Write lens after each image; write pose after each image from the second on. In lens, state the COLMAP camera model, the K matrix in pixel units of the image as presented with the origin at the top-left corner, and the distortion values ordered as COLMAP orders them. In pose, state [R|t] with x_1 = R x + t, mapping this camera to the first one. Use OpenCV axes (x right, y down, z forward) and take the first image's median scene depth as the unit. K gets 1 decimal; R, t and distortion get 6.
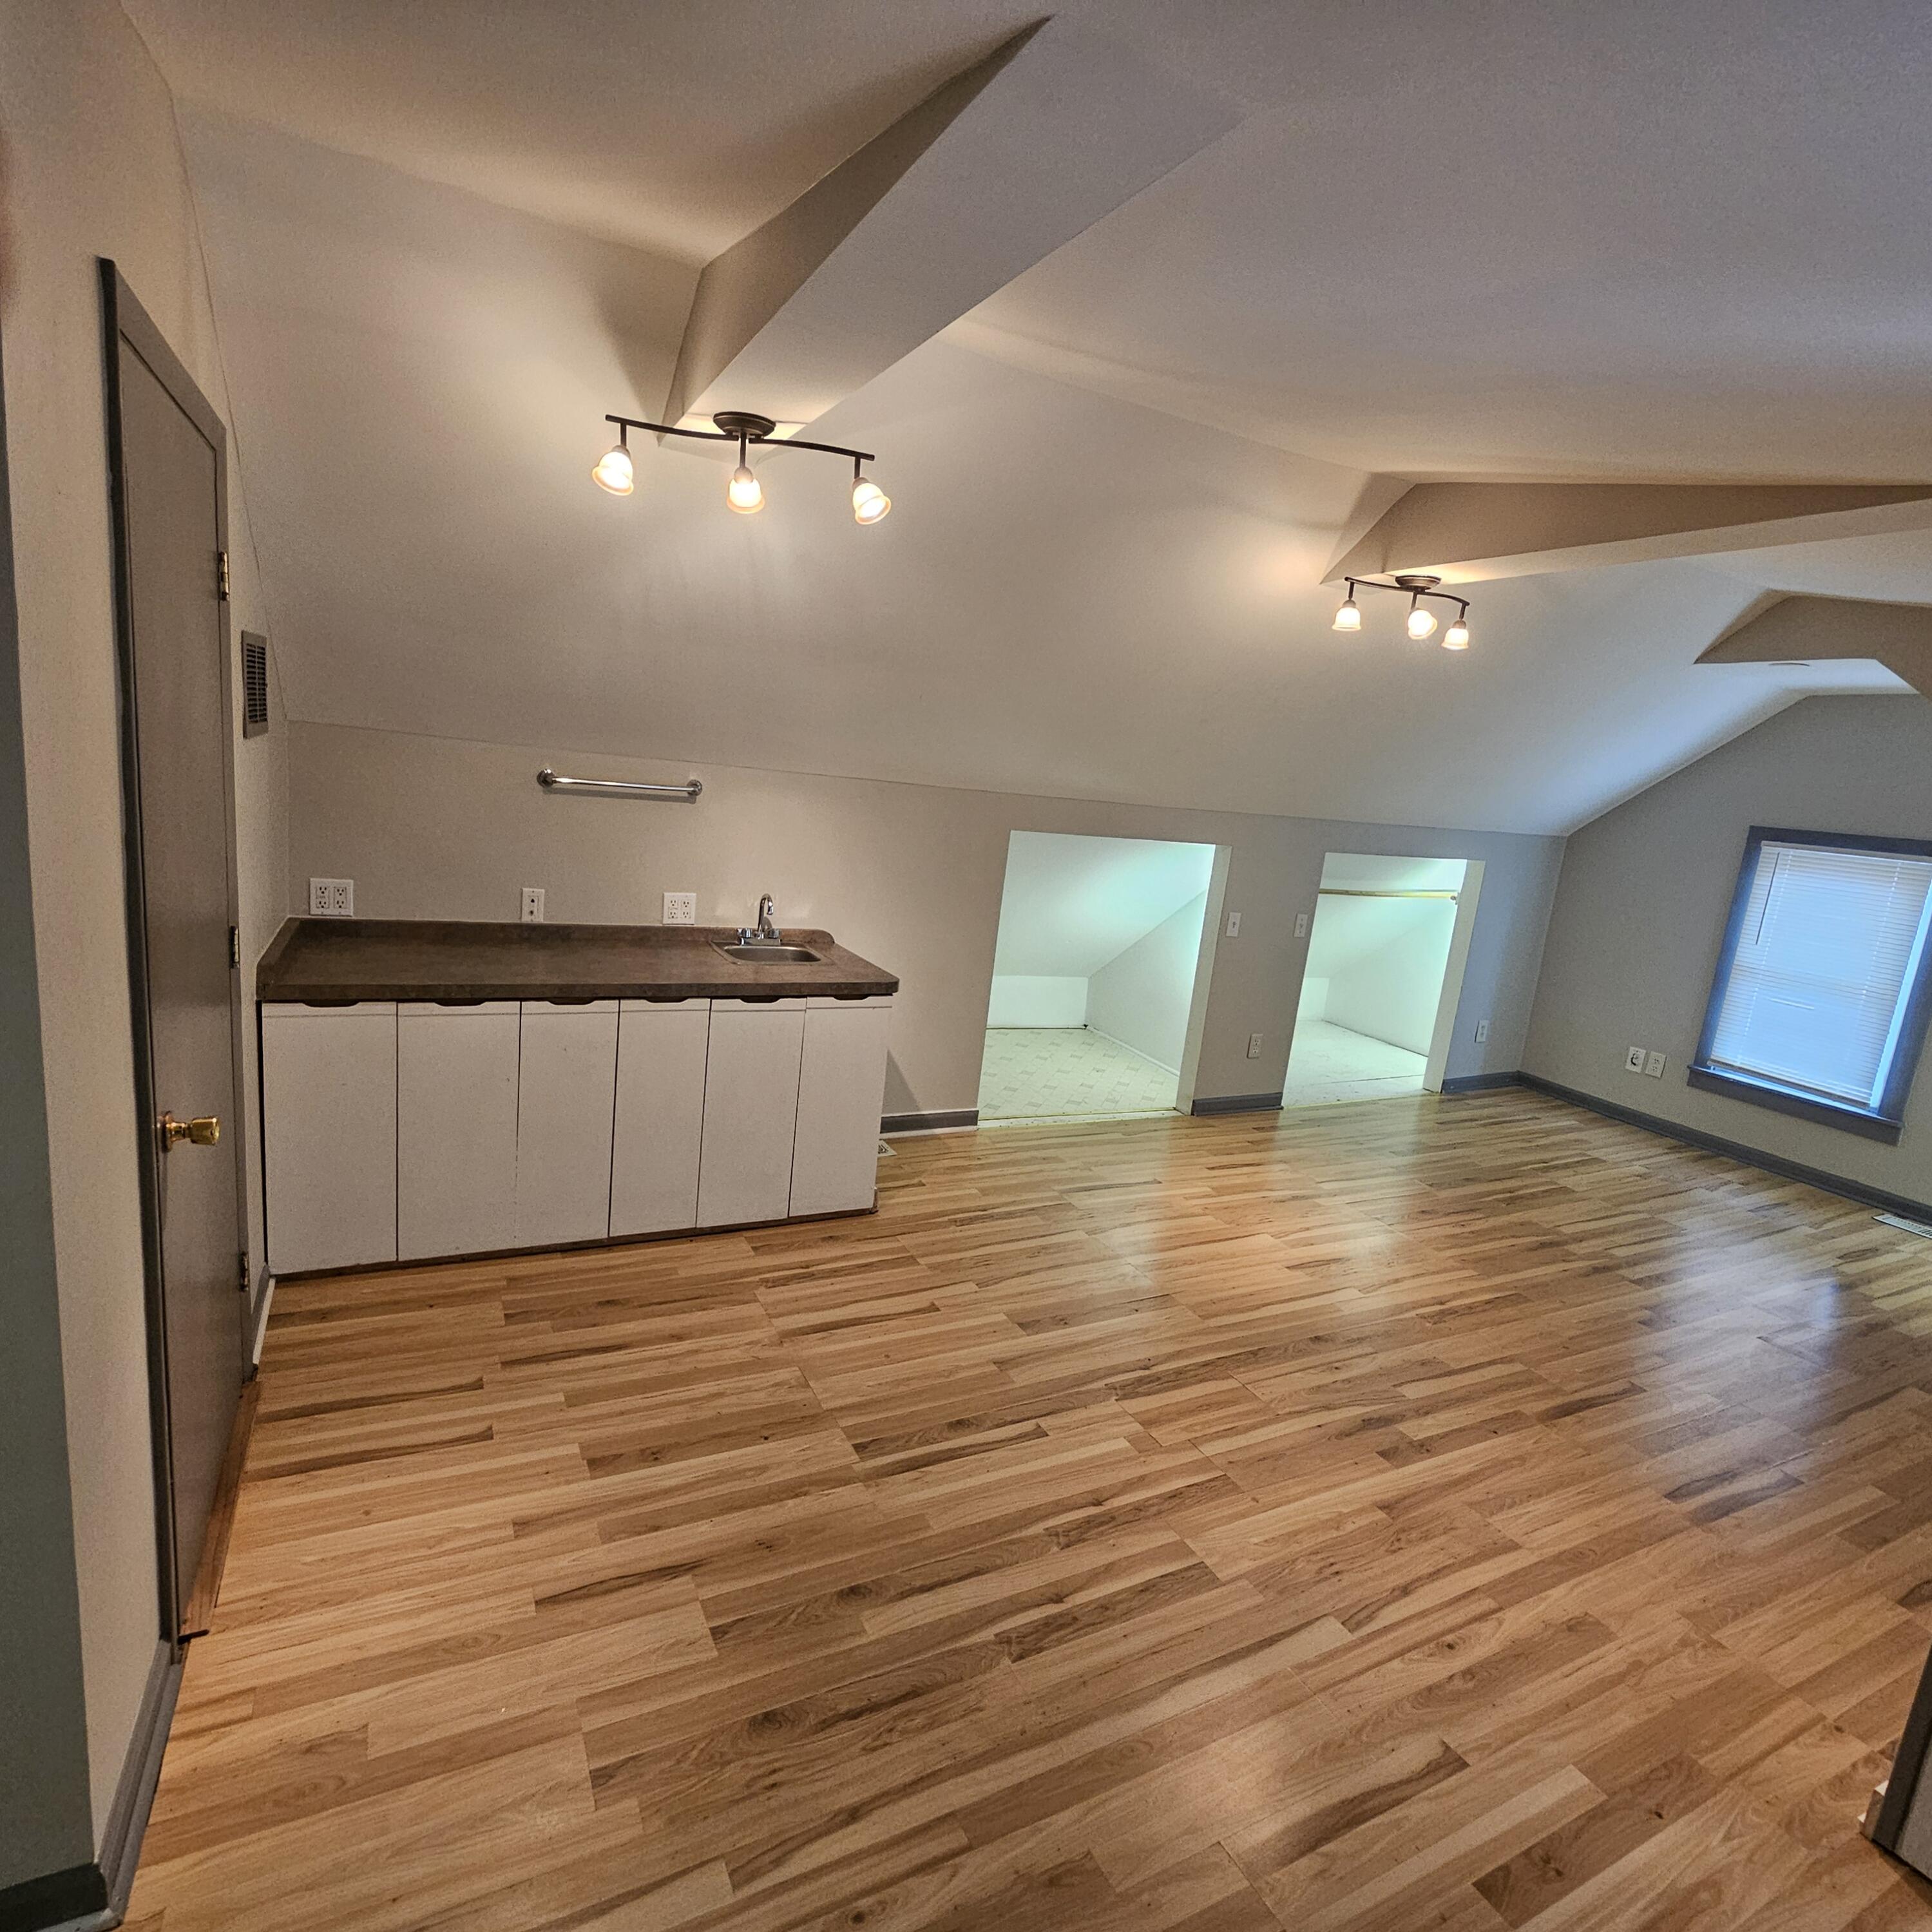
lens RADIAL K [[1063.2, 0, 958.8], [0, 1063.2, 962.3], [0, 0, 1]] dist [-0.013678, 0.006705]
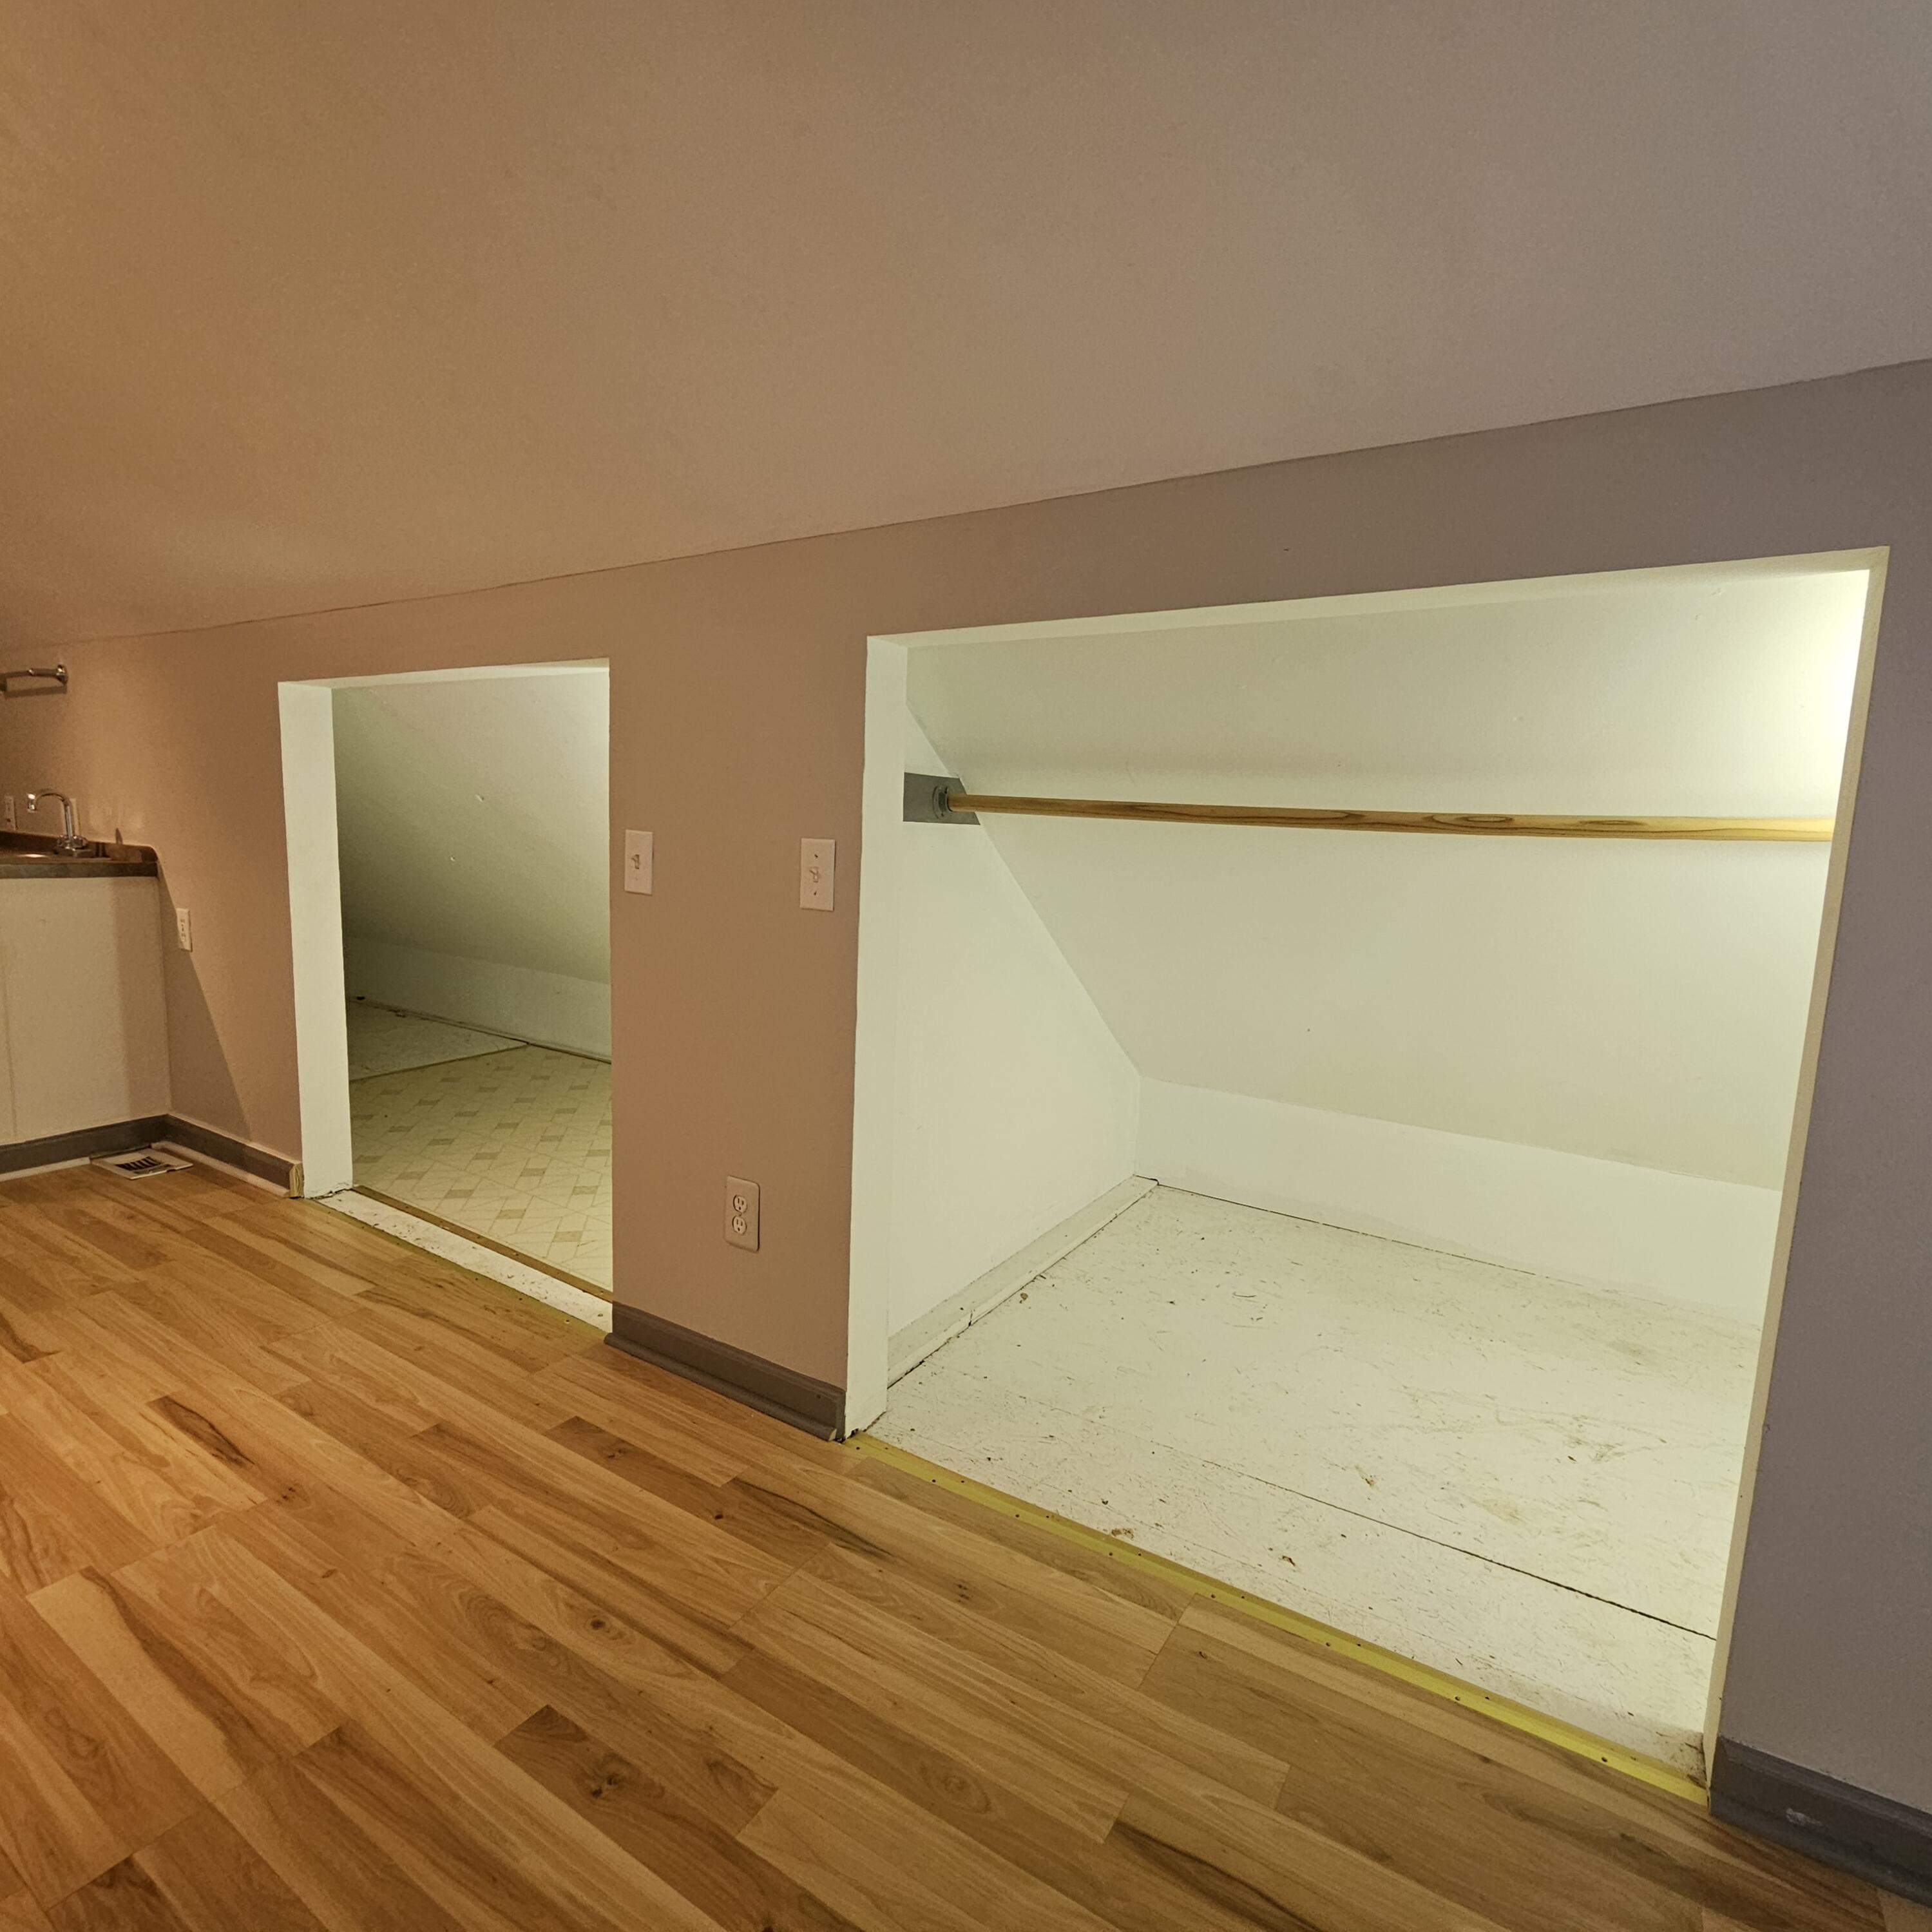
lens RADIAL K [[1063.2, 0, 958.8], [0, 1063.2, 962.3], [0, 0, 1]] dist [-0.013678, 0.006705]
pose [[0.511005, 0.030254, -0.859045, 1.235362], [-0.147552, 0.987634, -0.052990, 0.007296], [0.846819, 0.153832, 0.509149, 1.724165]]
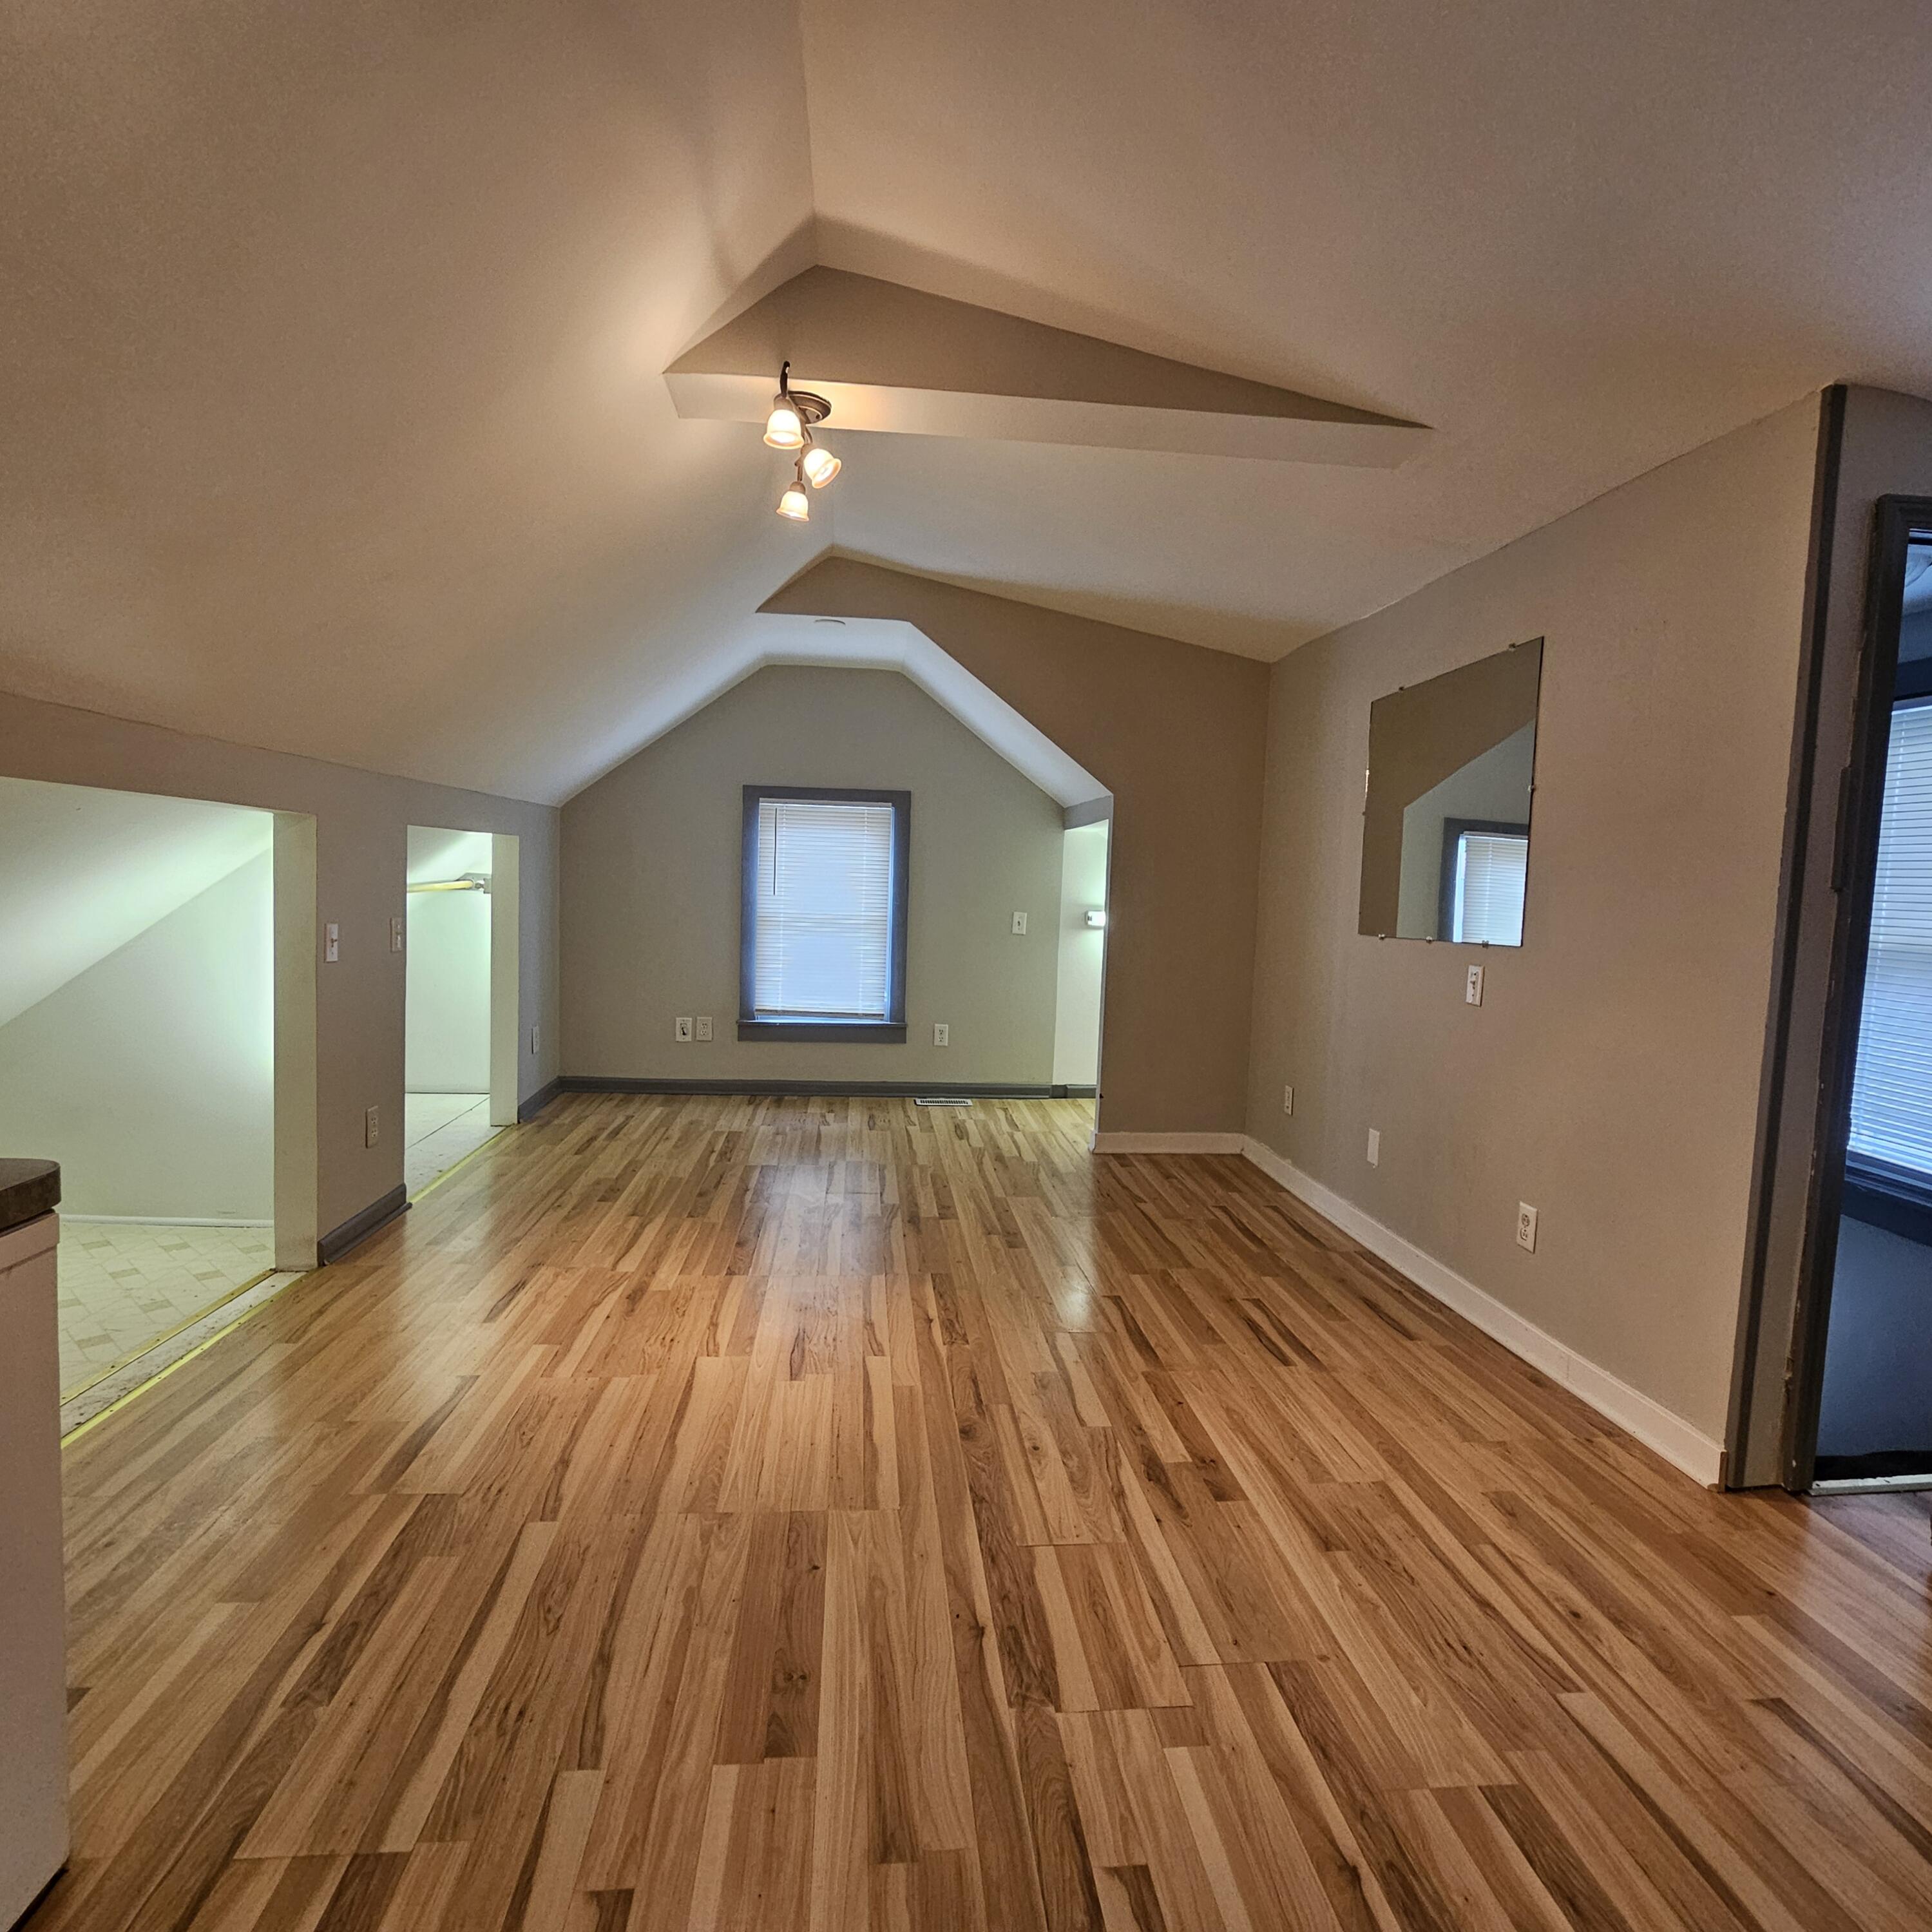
lens RADIAL K [[1063.2, 0, 958.8], [0, 1063.2, 962.3], [0, 0, 1]] dist [-0.013678, 0.006705]
pose [[0.371983, -0.154966, 0.915213, -0.329903], [0.175598, 0.979911, 0.094550, -0.035847], [-0.911479, 0.125538, 0.391722, 0.806511]]
